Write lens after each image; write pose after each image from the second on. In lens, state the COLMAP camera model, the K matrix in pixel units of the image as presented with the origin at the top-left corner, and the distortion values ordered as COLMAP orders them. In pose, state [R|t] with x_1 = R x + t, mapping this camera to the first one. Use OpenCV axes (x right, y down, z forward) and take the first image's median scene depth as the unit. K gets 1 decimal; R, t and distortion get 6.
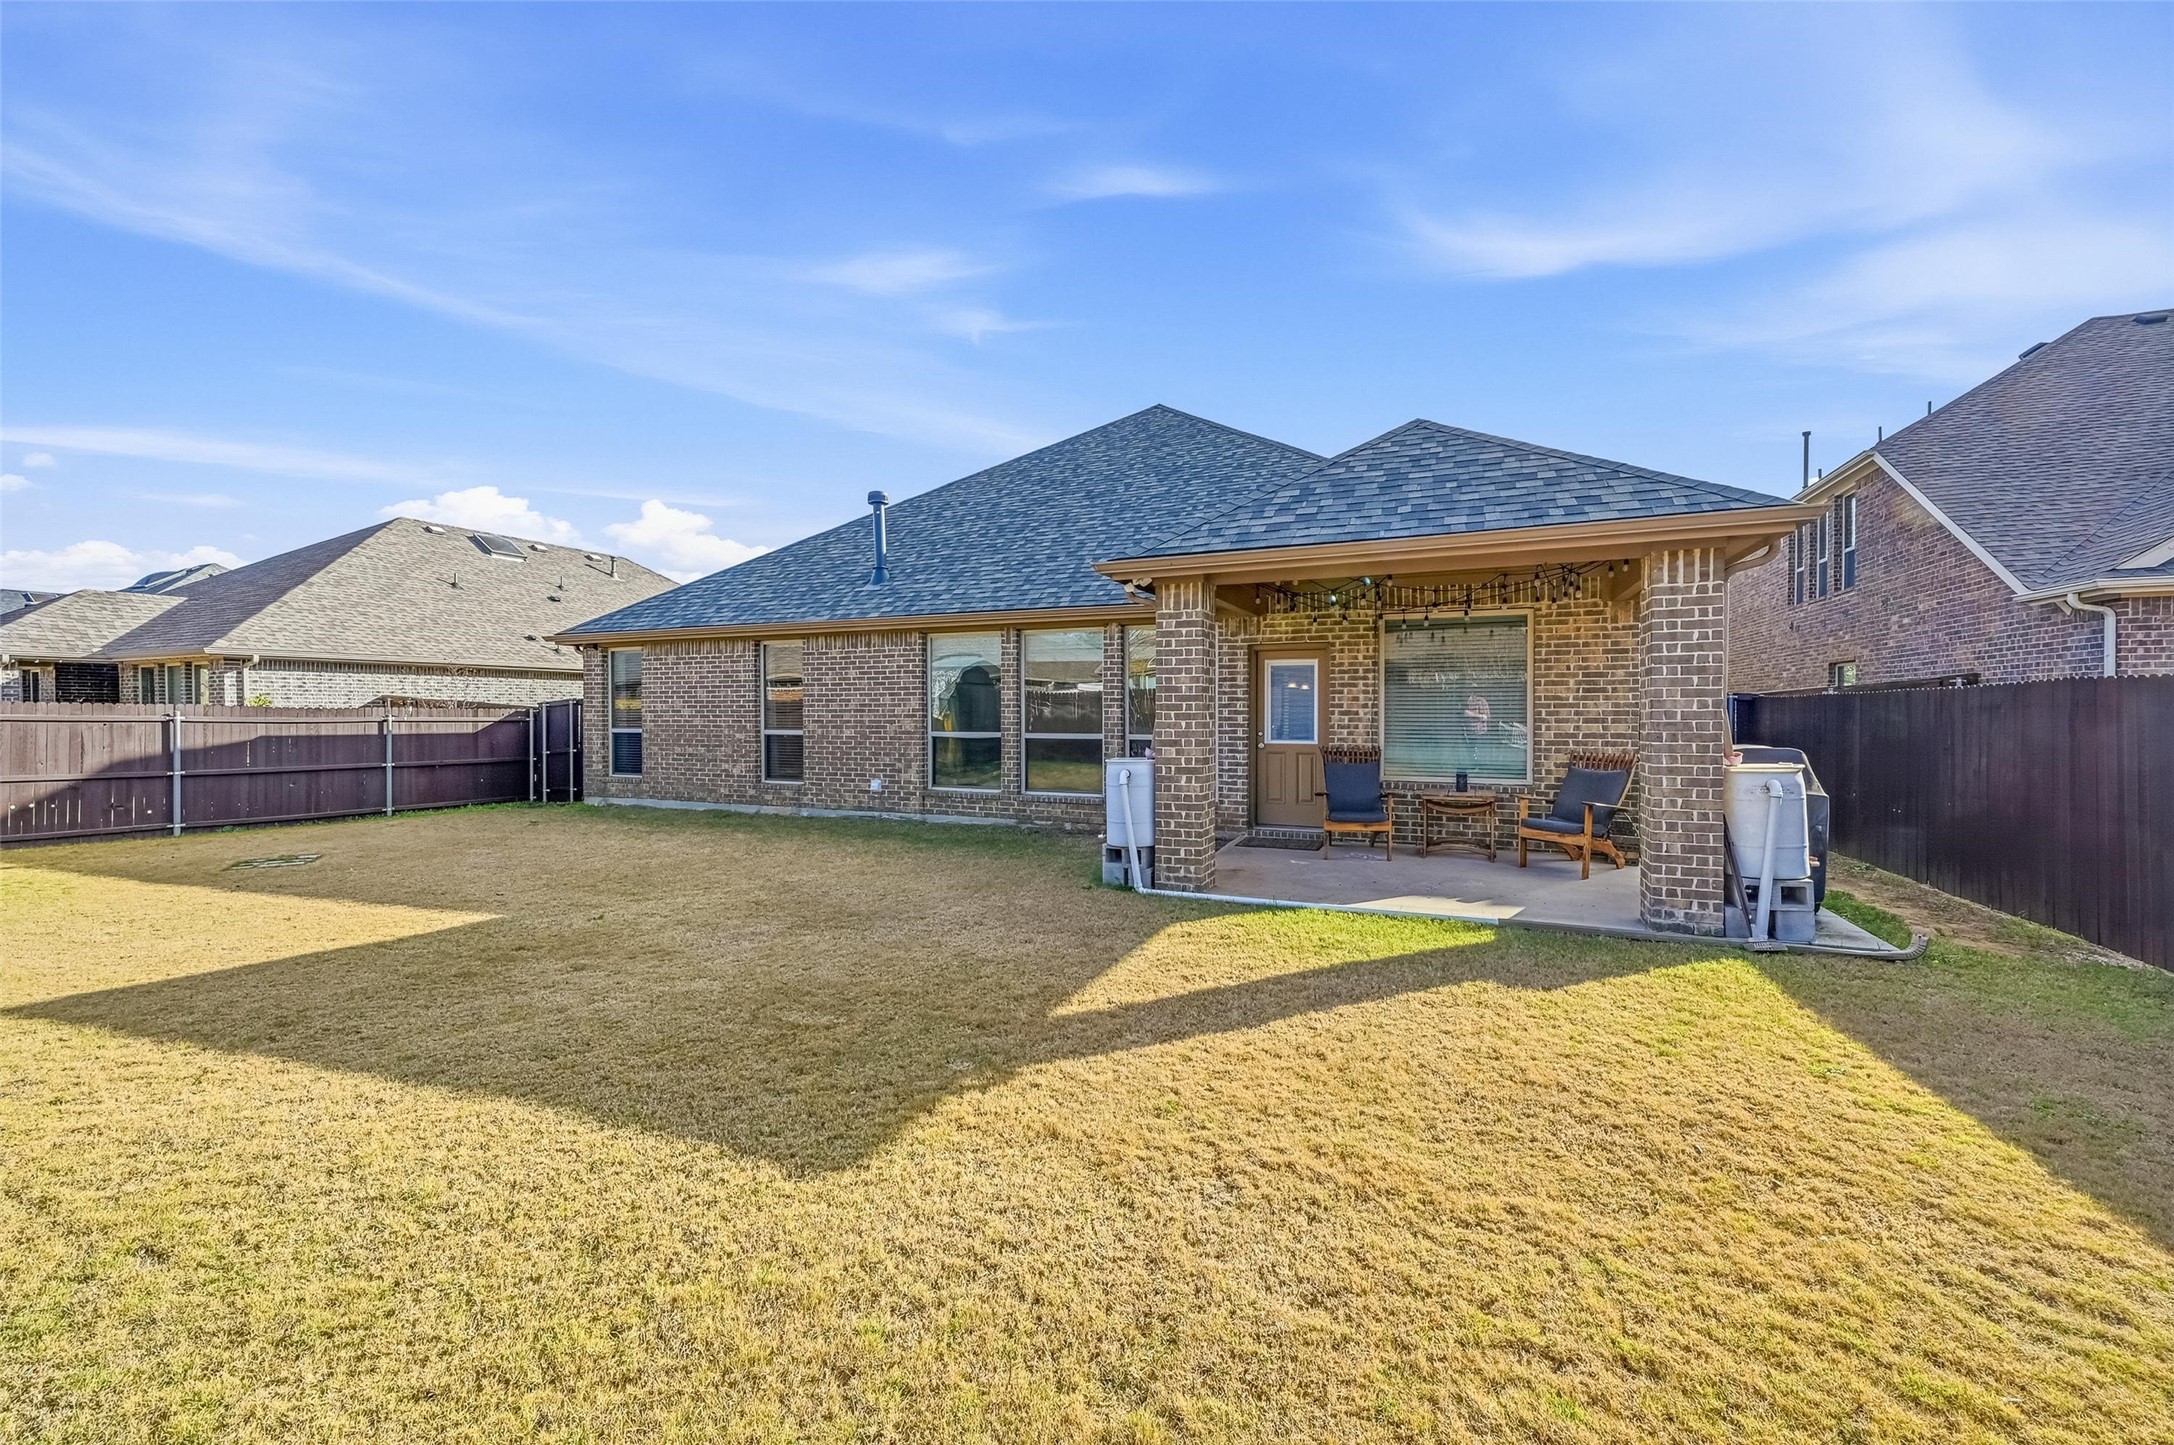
lens RADIAL K [[853.2, 0, 1108.5], [0, 853.2, 723.6], [0, 0, 1]] dist [-0.002011, -0.000167]
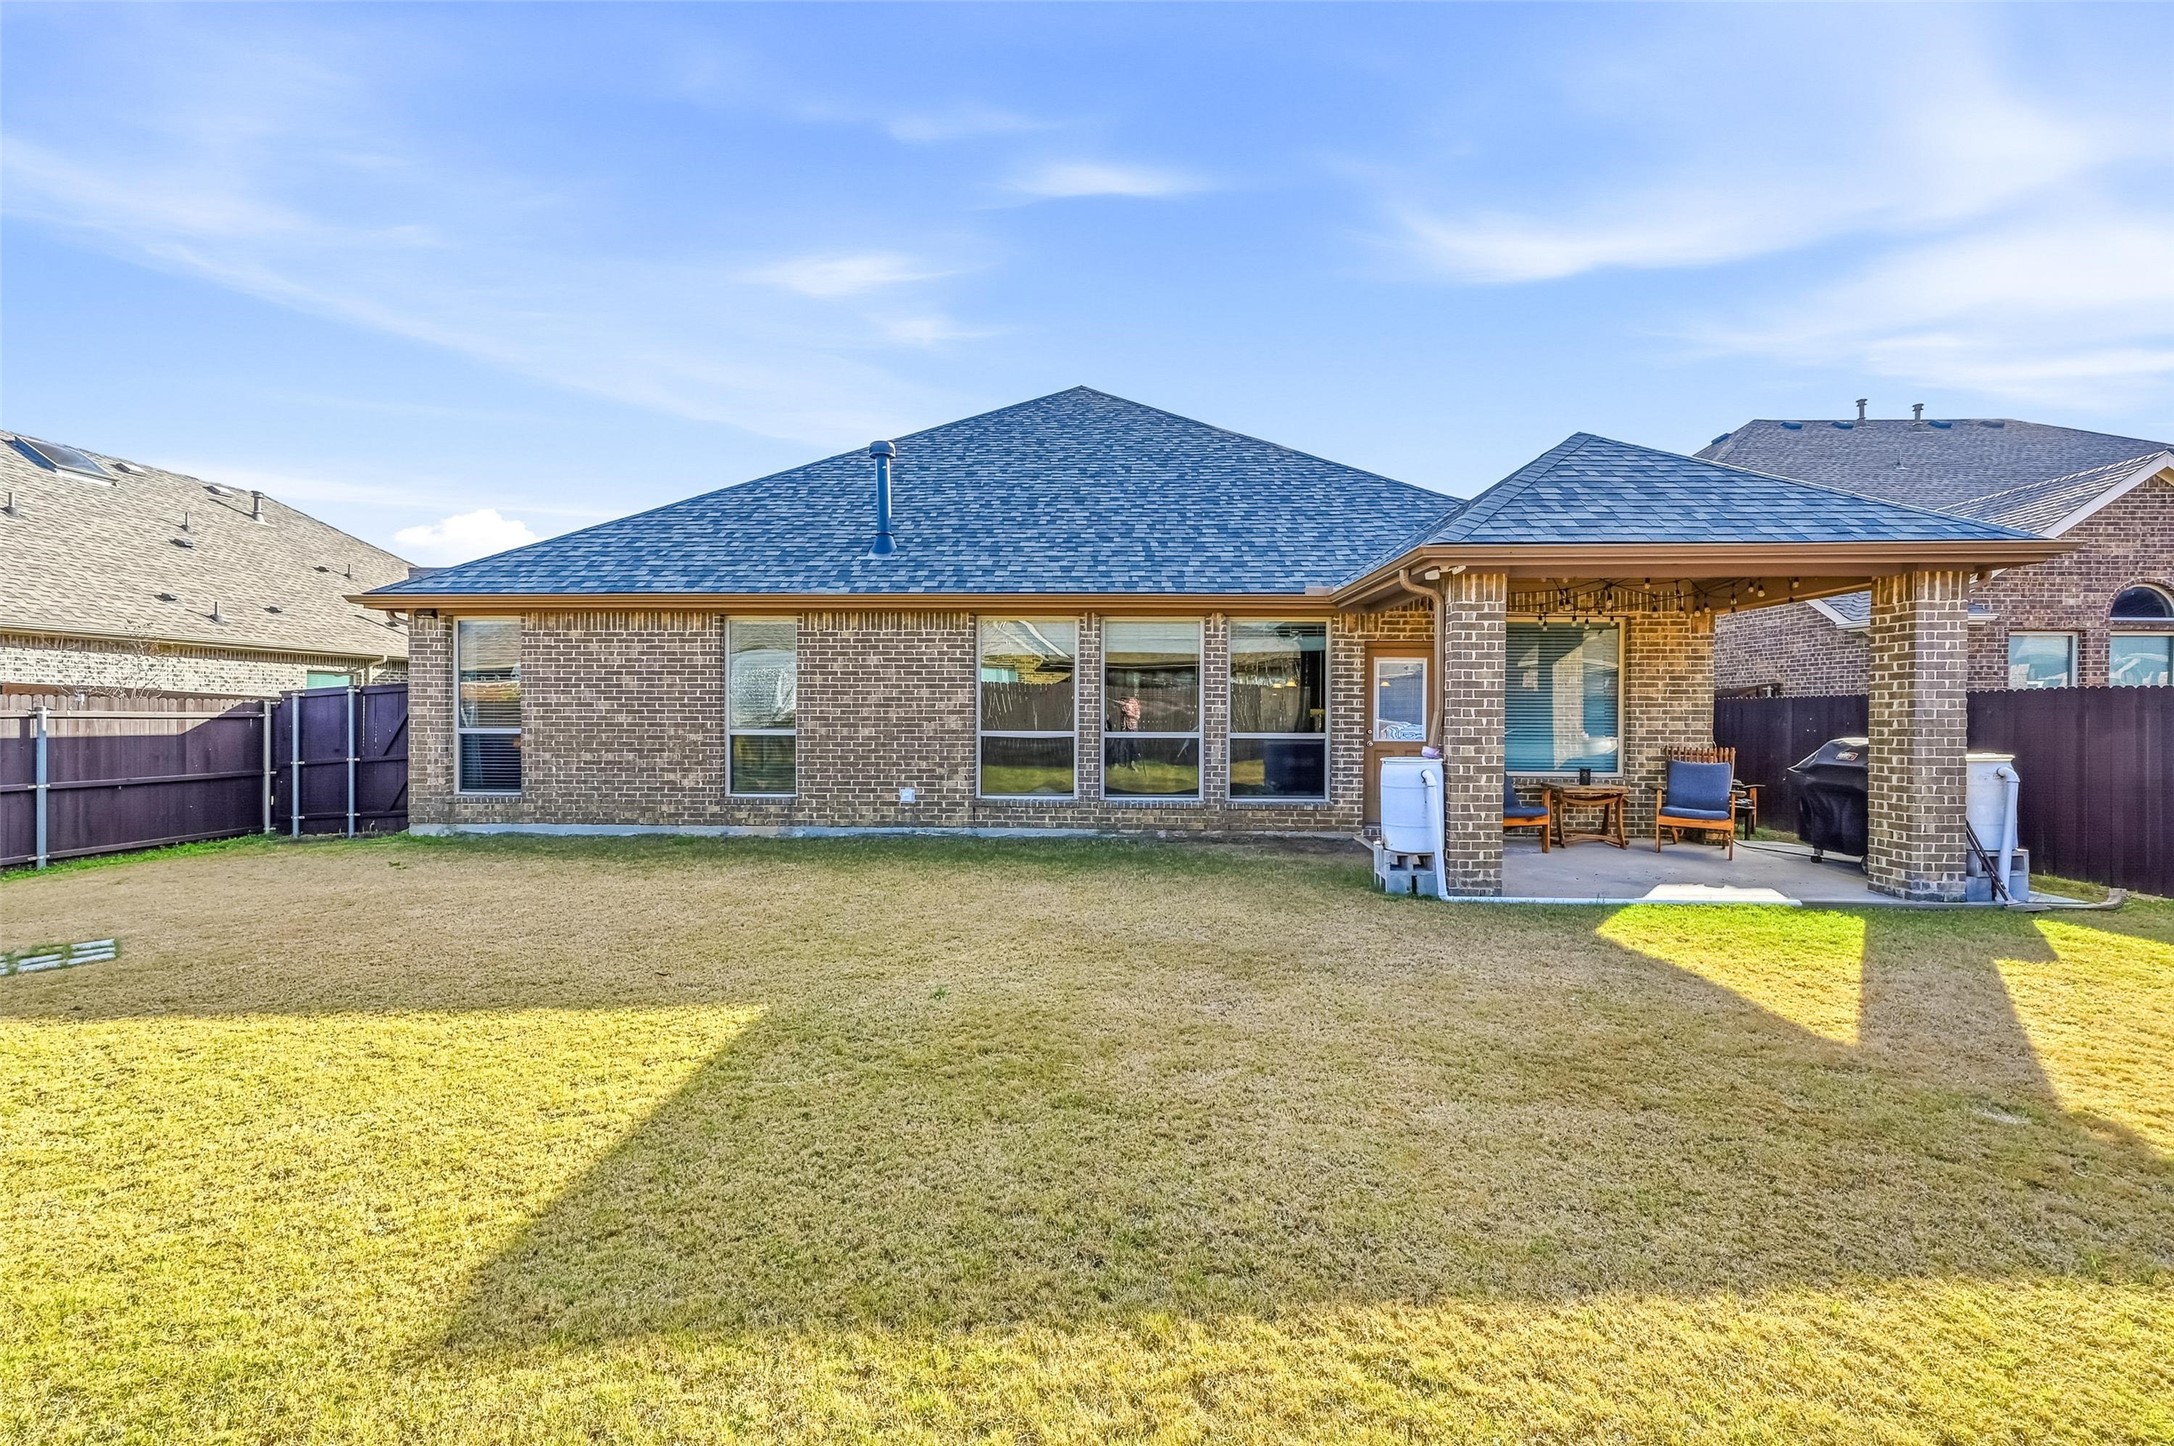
lens RADIAL K [[853.2, 0, 1086.9], [0, 853.2, 723.1], [0, 0, 1]] dist [-0.002011, -0.000167]
pose [[0.934404, 0.000339, 0.356215, -0.412966], [-0.000370, 1.000000, 0.000021, 0.001728], [-0.356215, -0.000151, 0.934404, 0.164959]]
